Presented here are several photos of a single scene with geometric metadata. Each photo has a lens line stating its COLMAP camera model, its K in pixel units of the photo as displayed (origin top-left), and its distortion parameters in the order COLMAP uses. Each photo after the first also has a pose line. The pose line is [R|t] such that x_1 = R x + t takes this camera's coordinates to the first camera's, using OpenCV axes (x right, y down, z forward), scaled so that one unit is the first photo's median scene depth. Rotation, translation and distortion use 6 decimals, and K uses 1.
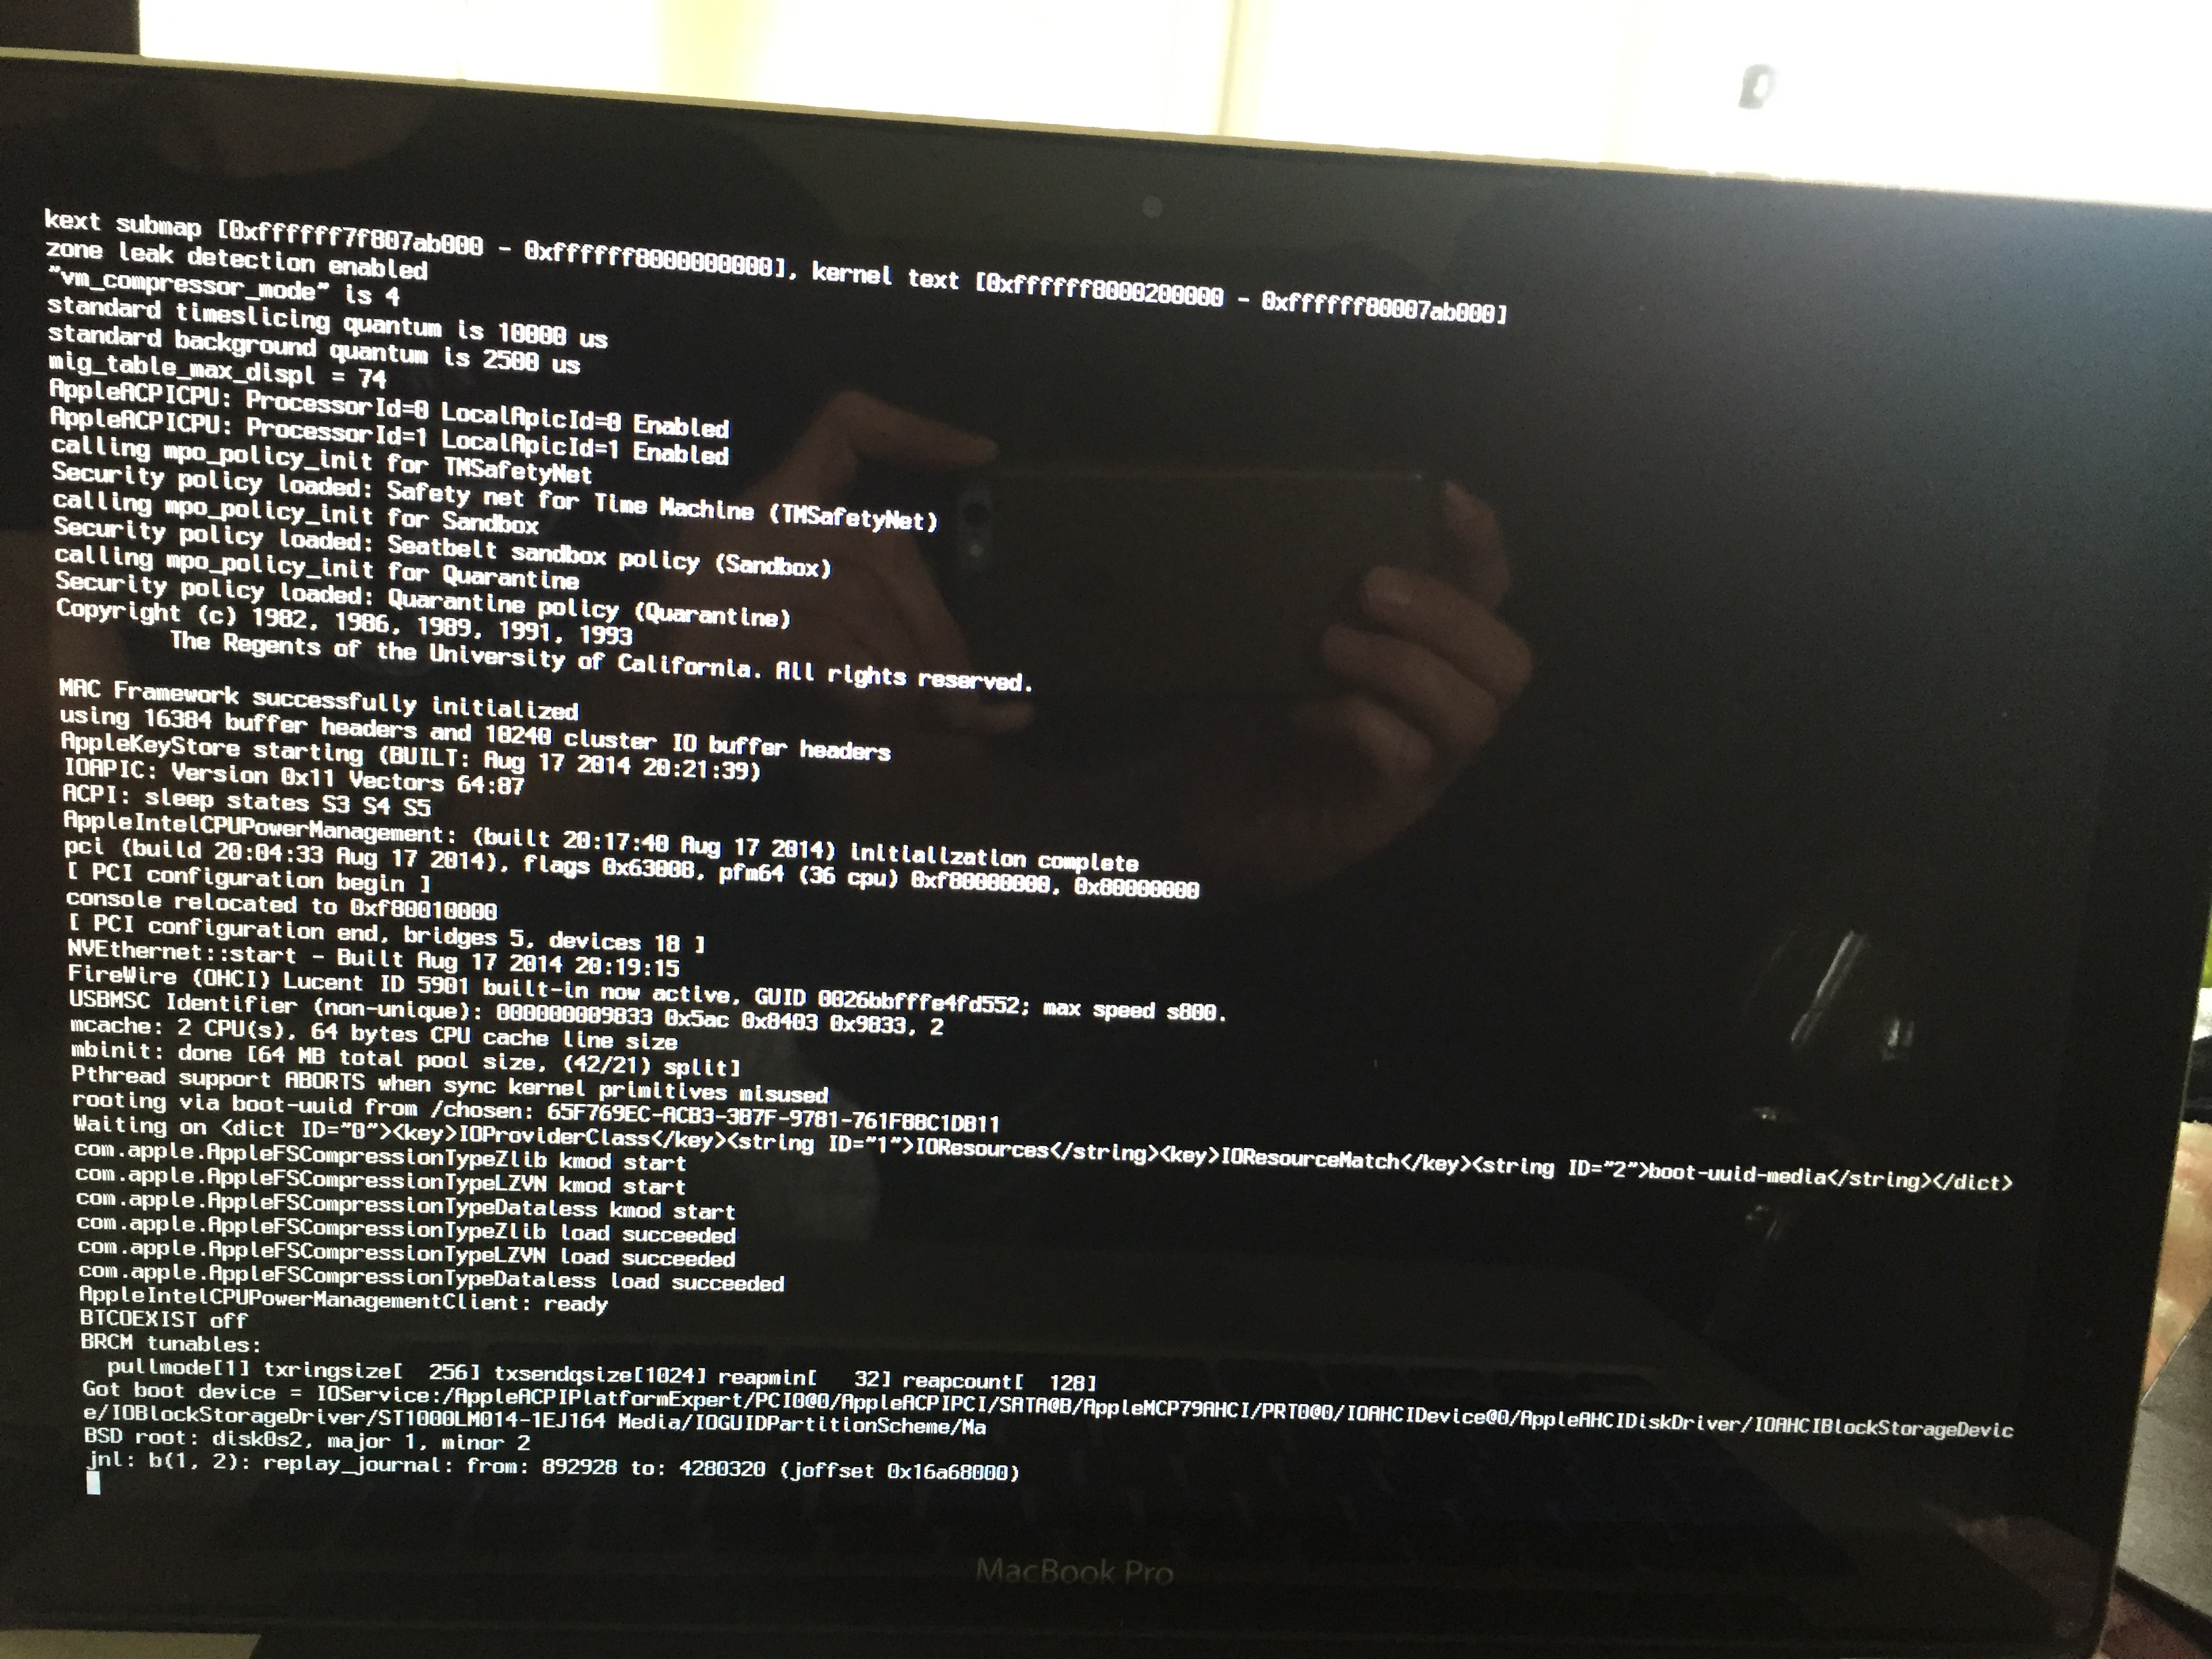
lens RADIAL K [[1842.6, 0, 1122.4], [0, 1842.6, 844.6], [0, 0, 1]] dist [0.015105, -0.003715]
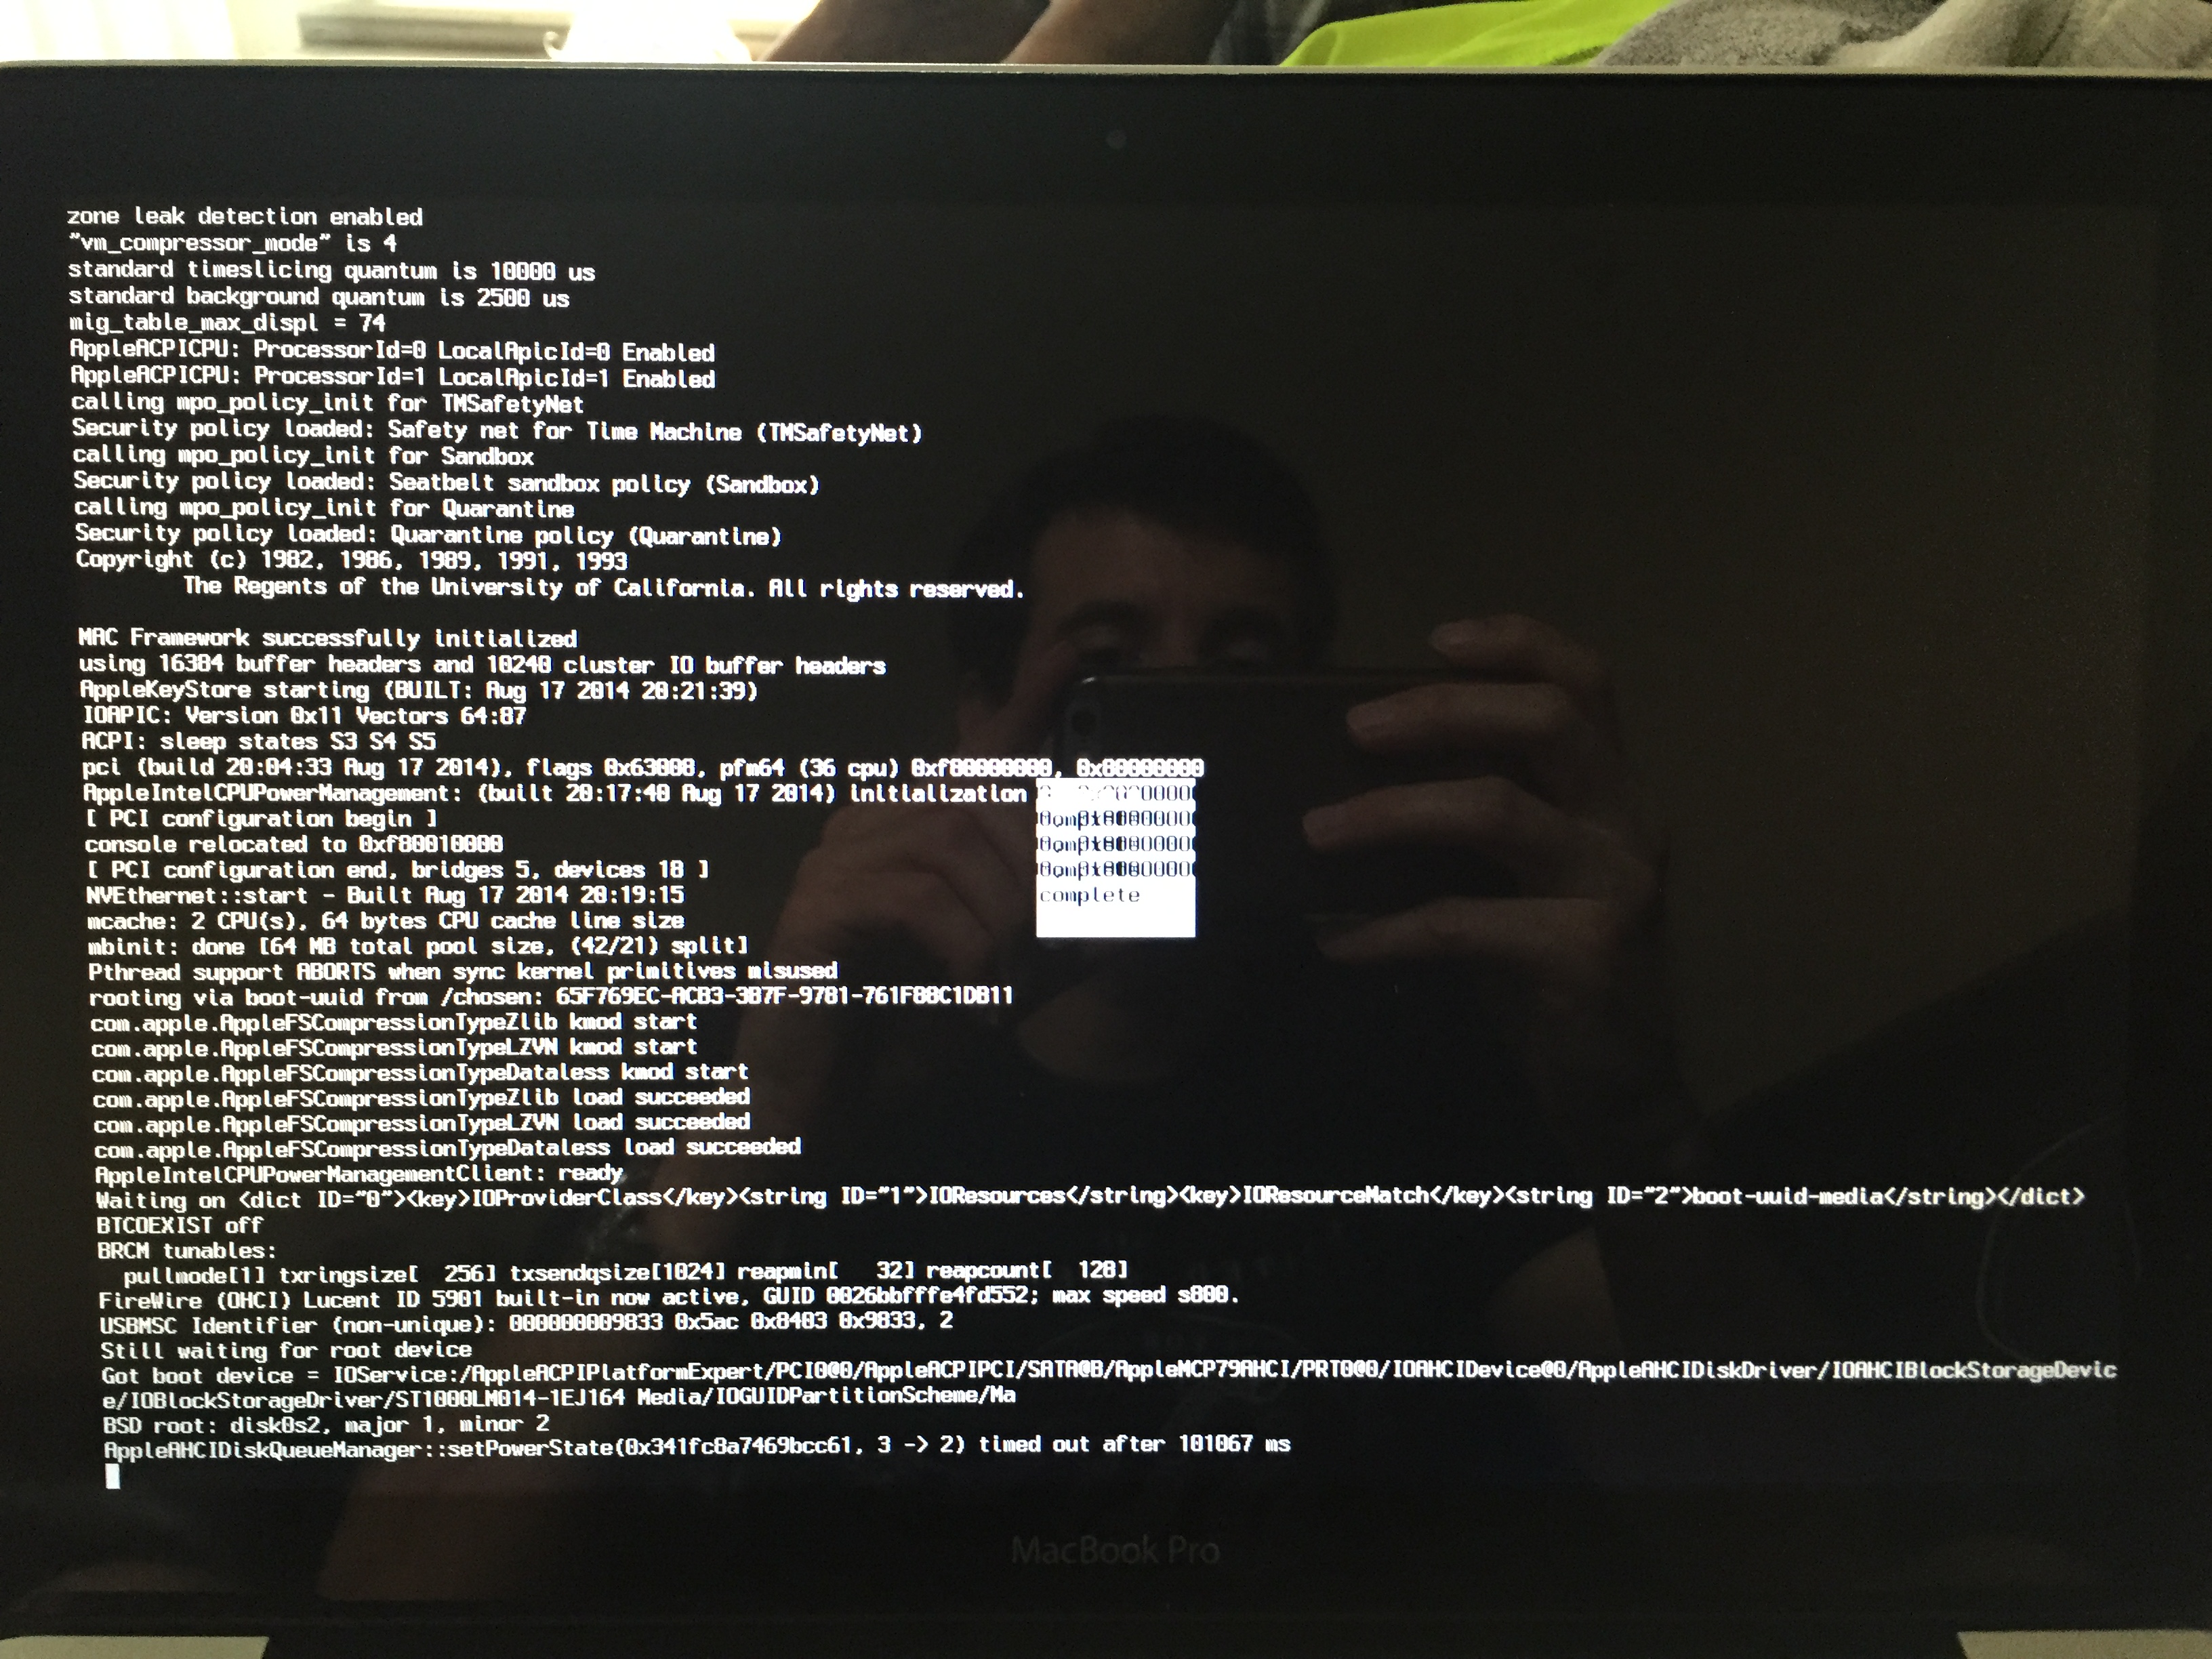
lens RADIAL K [[1842.6, 0, 1018.3], [0, 1842.6, 776.4], [0, 0, 1]] dist [0.015105, -0.003715]
pose [[0.997085, -0.056837, -0.050897, -0.006835], [0.051371, 0.993363, -0.102916, 0.122032], [0.056408, 0.100002, 0.993387, 0.017996]]
